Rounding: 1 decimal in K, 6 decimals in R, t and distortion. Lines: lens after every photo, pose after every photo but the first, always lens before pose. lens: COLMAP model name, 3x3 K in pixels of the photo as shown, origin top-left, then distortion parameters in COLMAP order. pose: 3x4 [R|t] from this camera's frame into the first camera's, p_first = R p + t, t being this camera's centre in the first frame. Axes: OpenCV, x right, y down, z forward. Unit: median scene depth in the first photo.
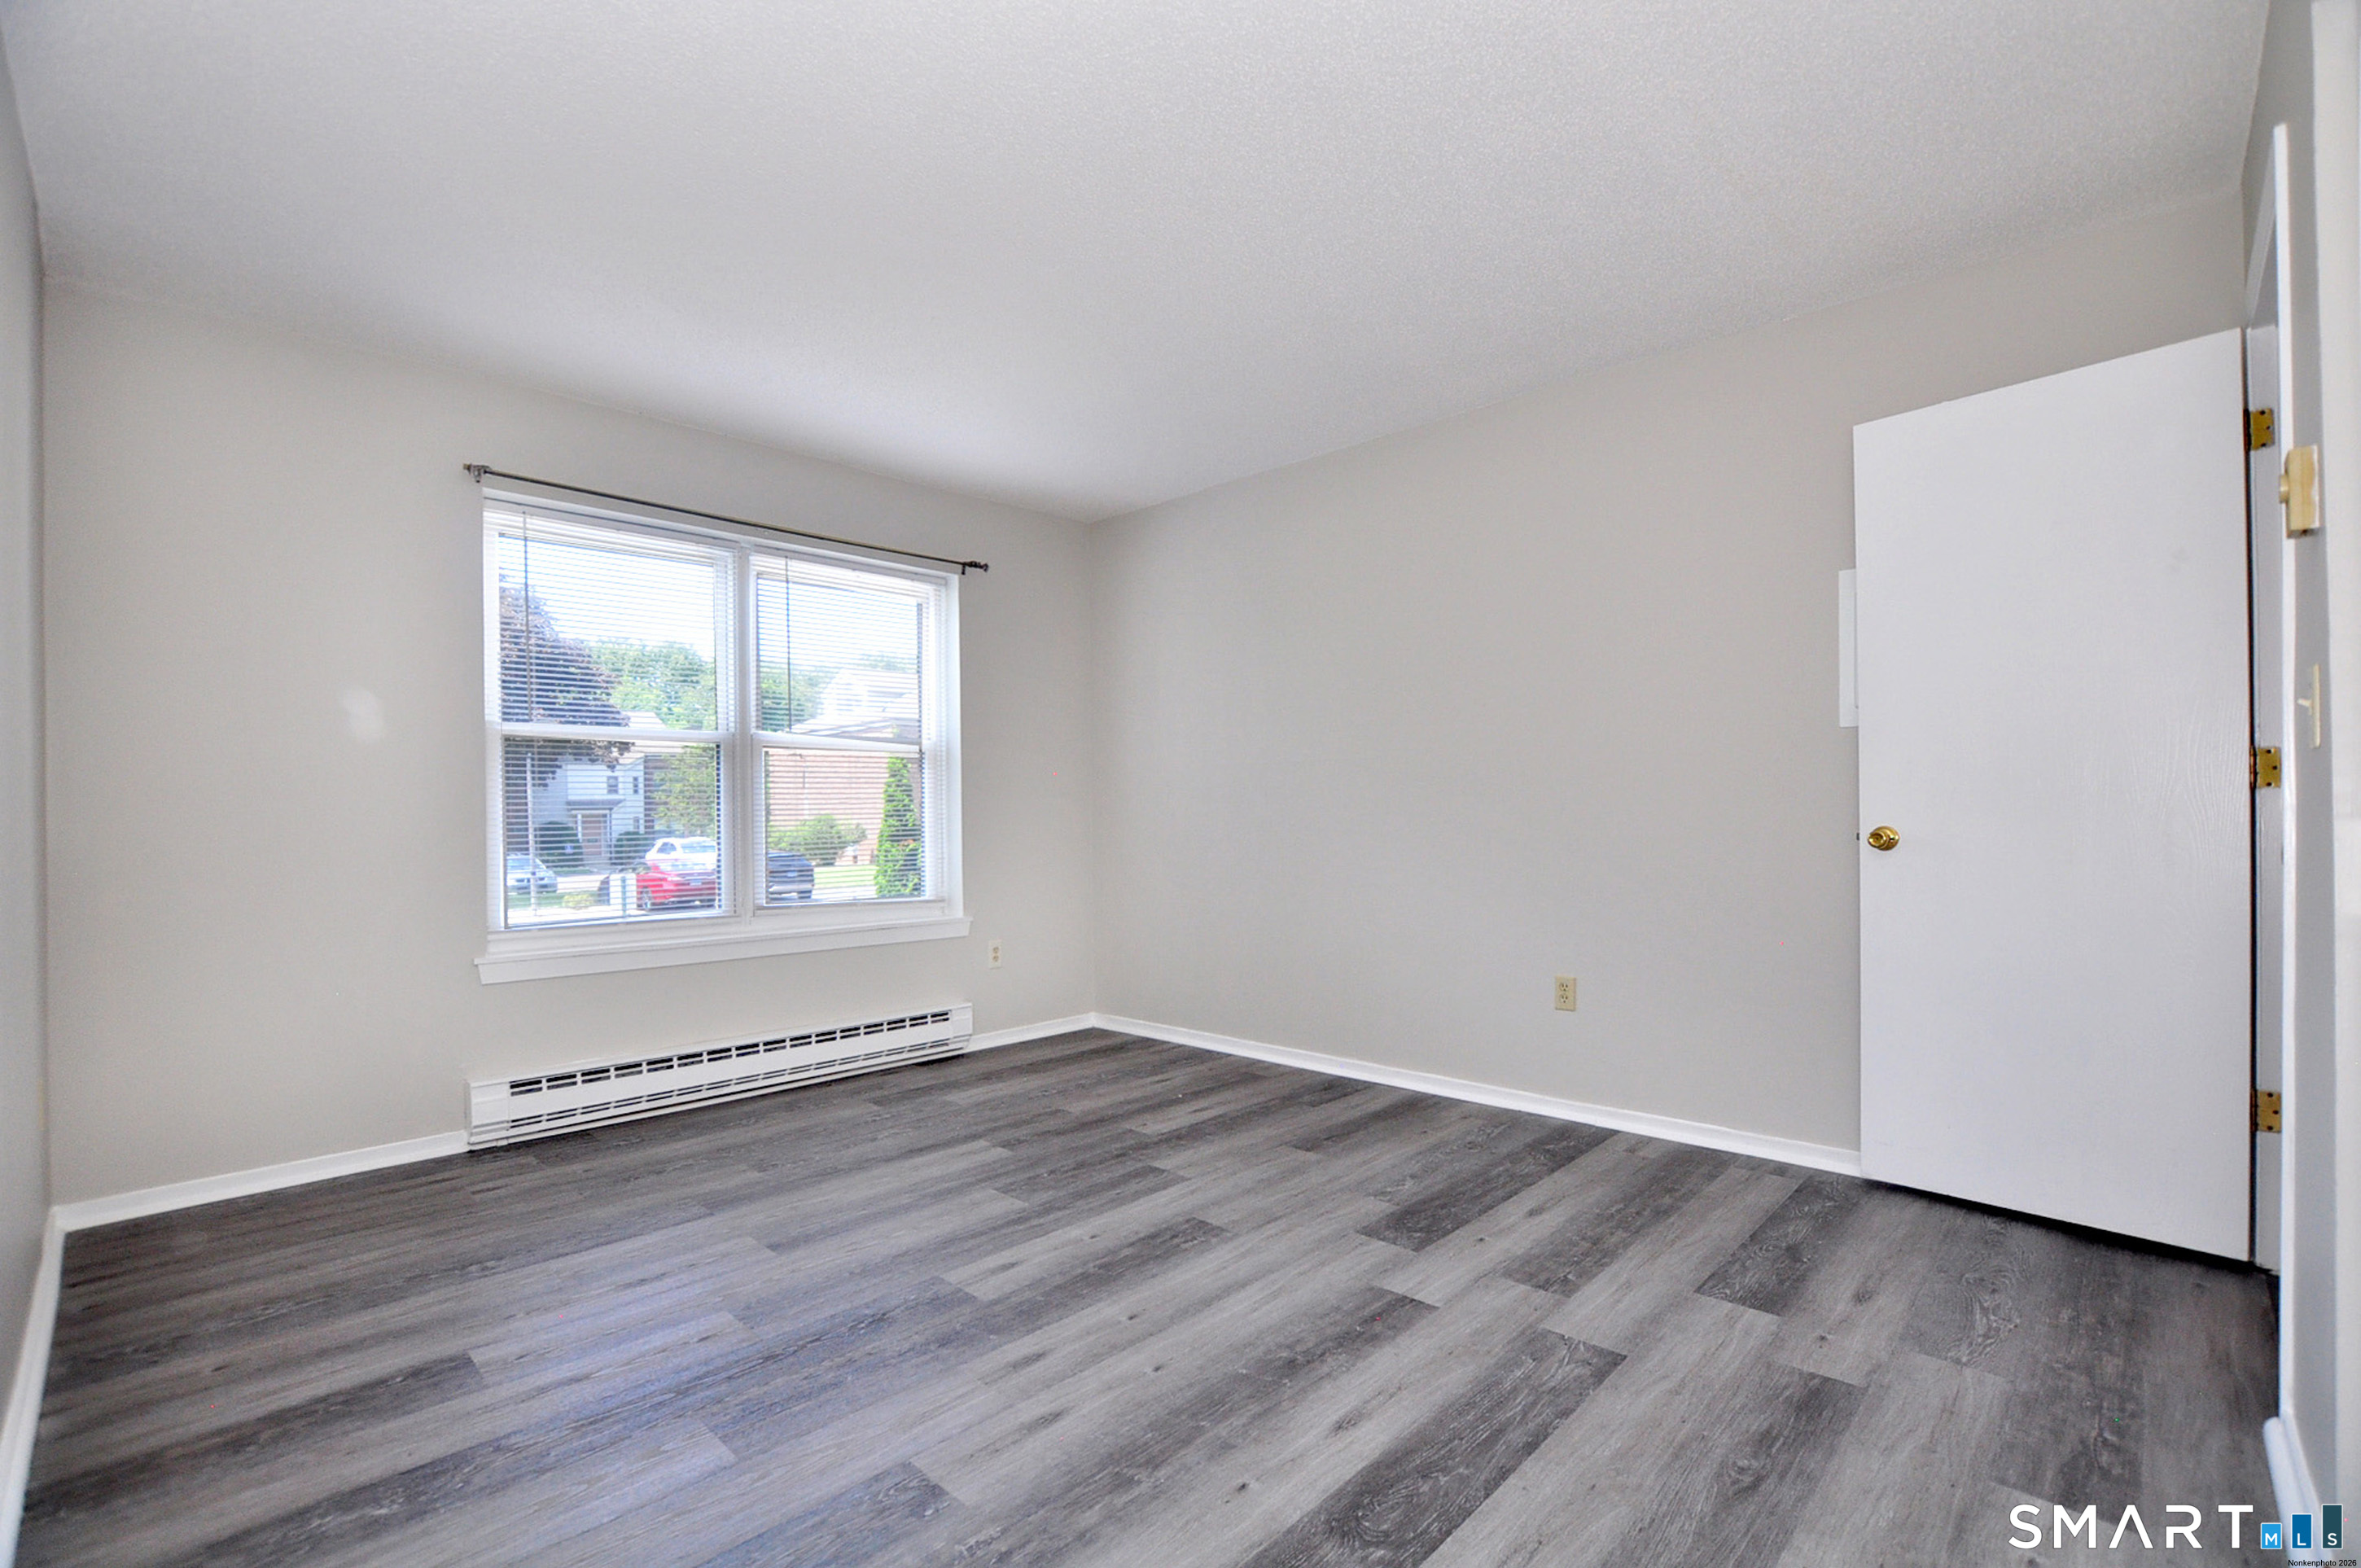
lens RADIAL K [[1040.5, 0, 1187.6], [0, 1040.5, 800.3], [0, 0, 1]] dist [-0.029157, 0.000530]
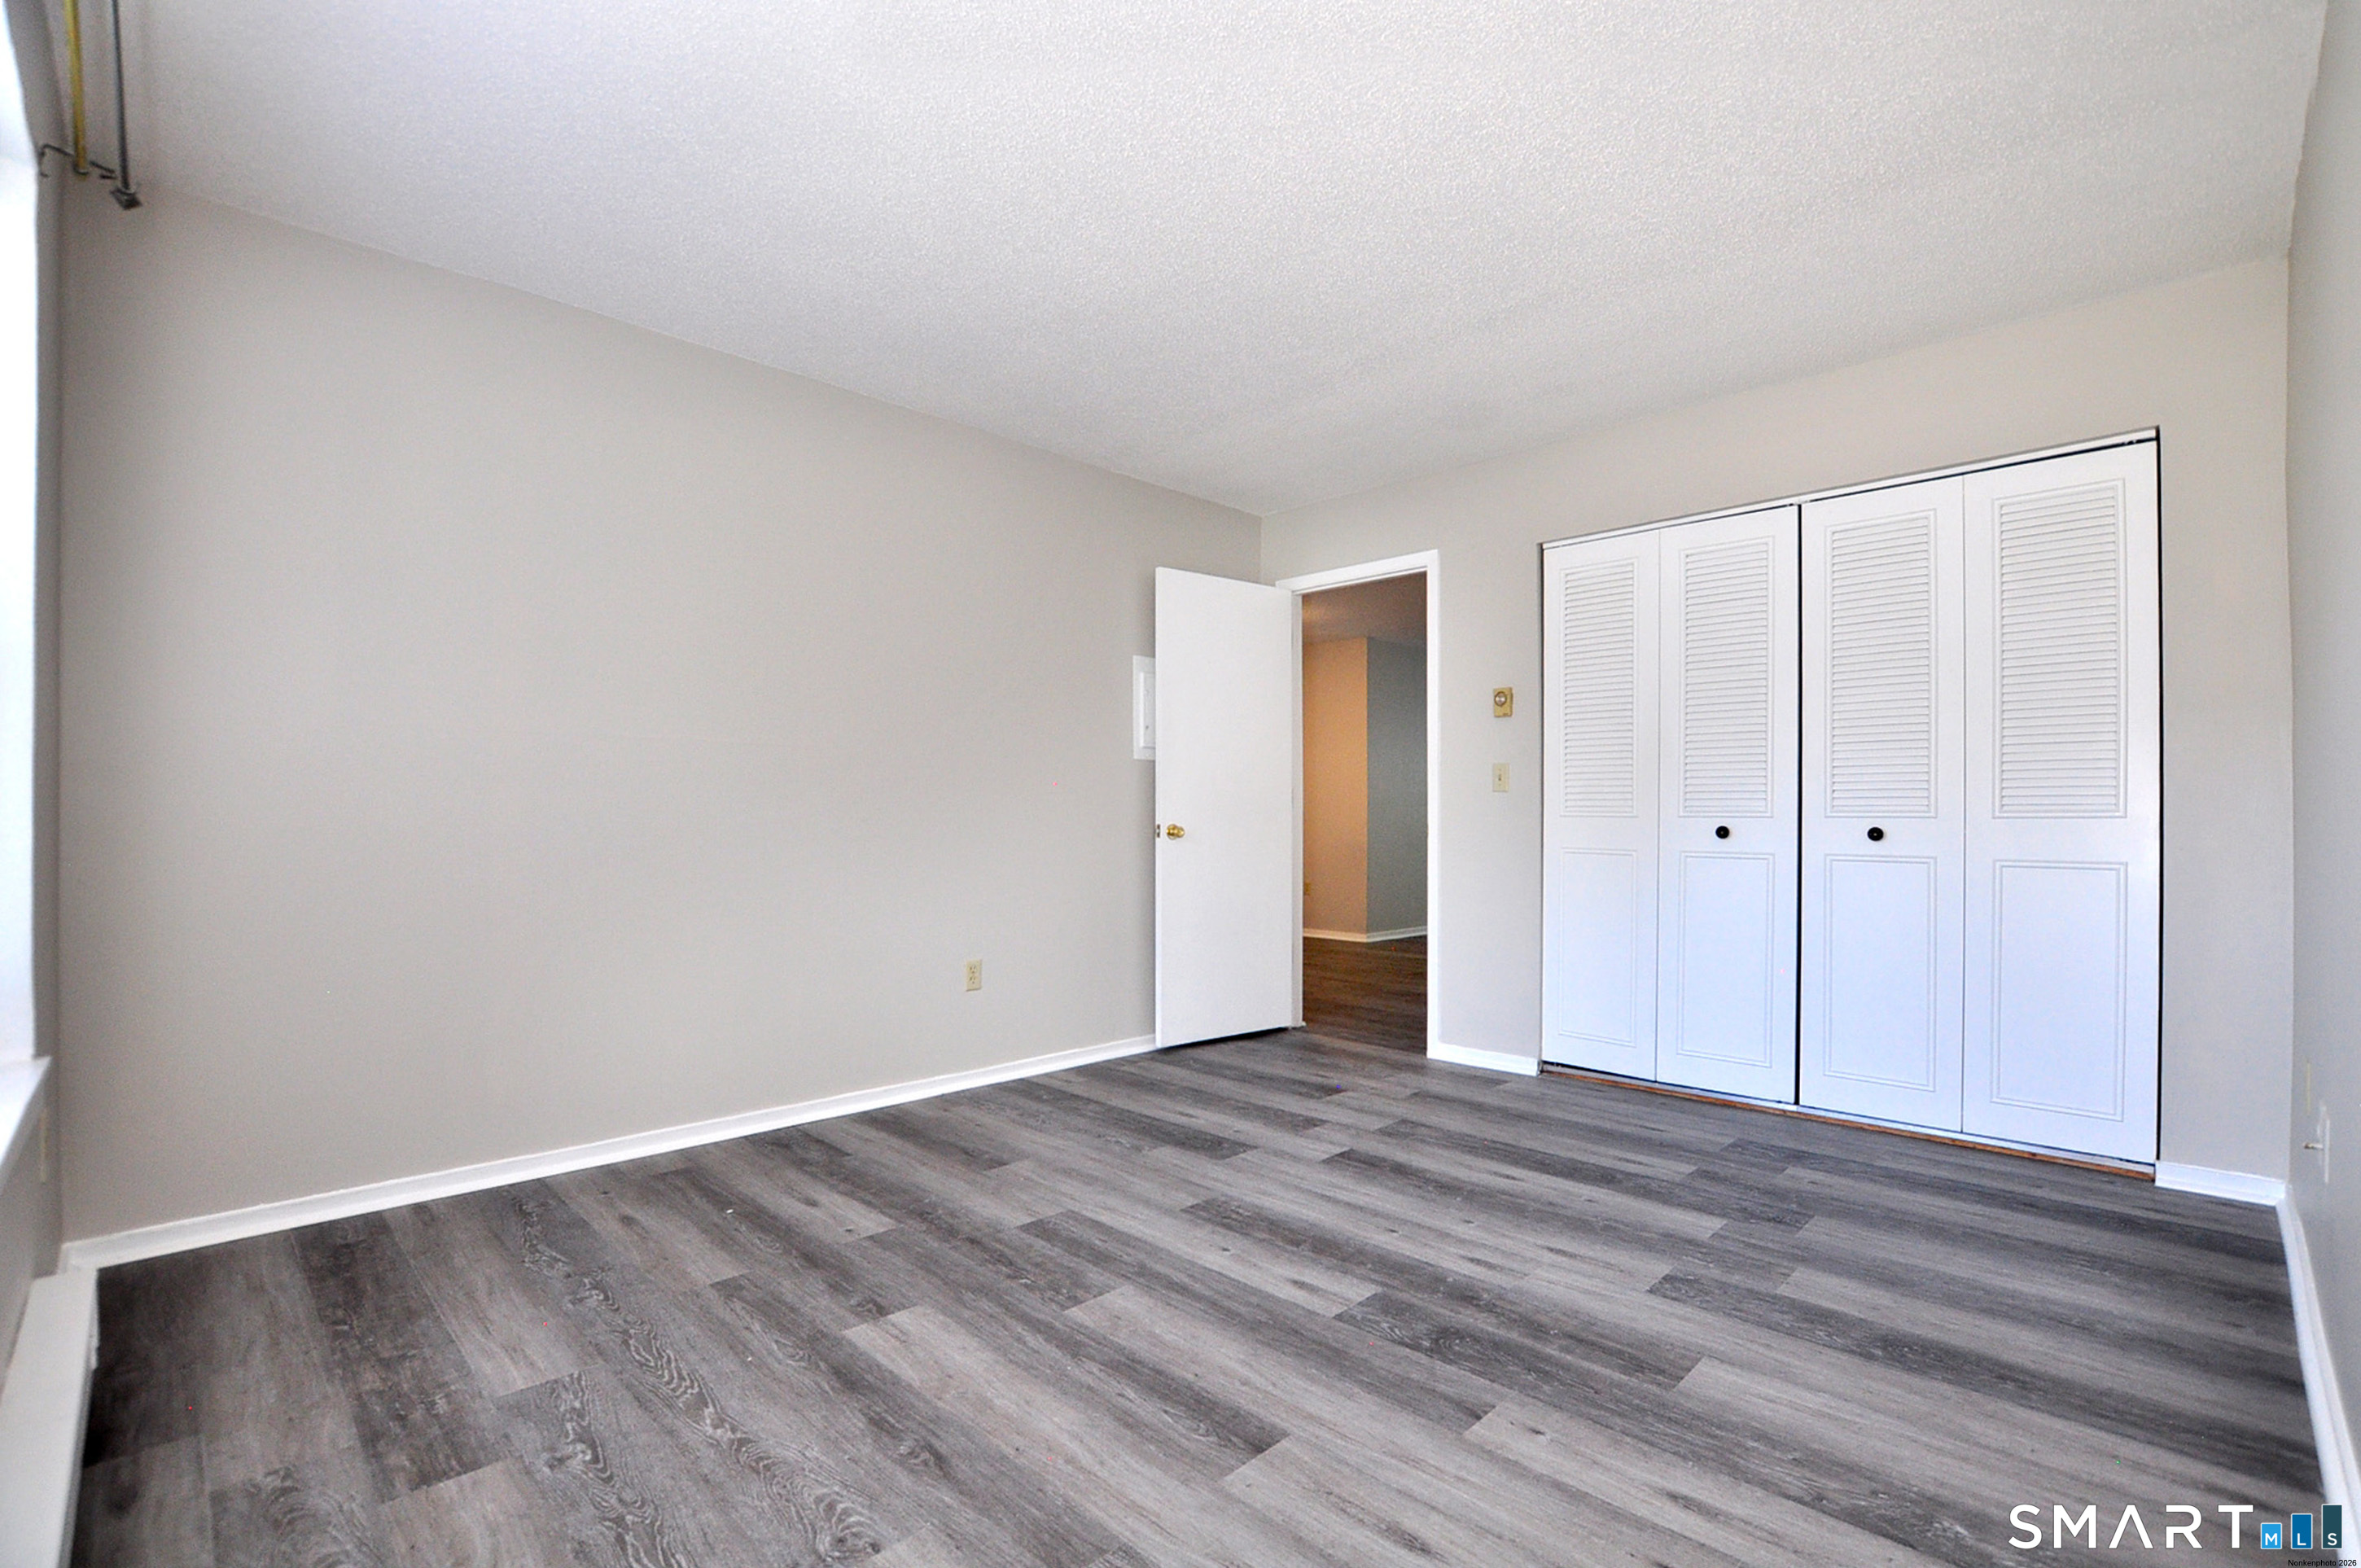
lens RADIAL K [[1040.5, 0, 1187.6], [0, 1040.5, 800.3], [0, 0, 1]] dist [-0.029157, 0.000530]
pose [[0.025039, 0.029755, 0.999244, -0.879958], [-0.012317, 0.999490, -0.029454, 0.028139], [-0.999611, -0.011570, 0.025393, 0.840599]]
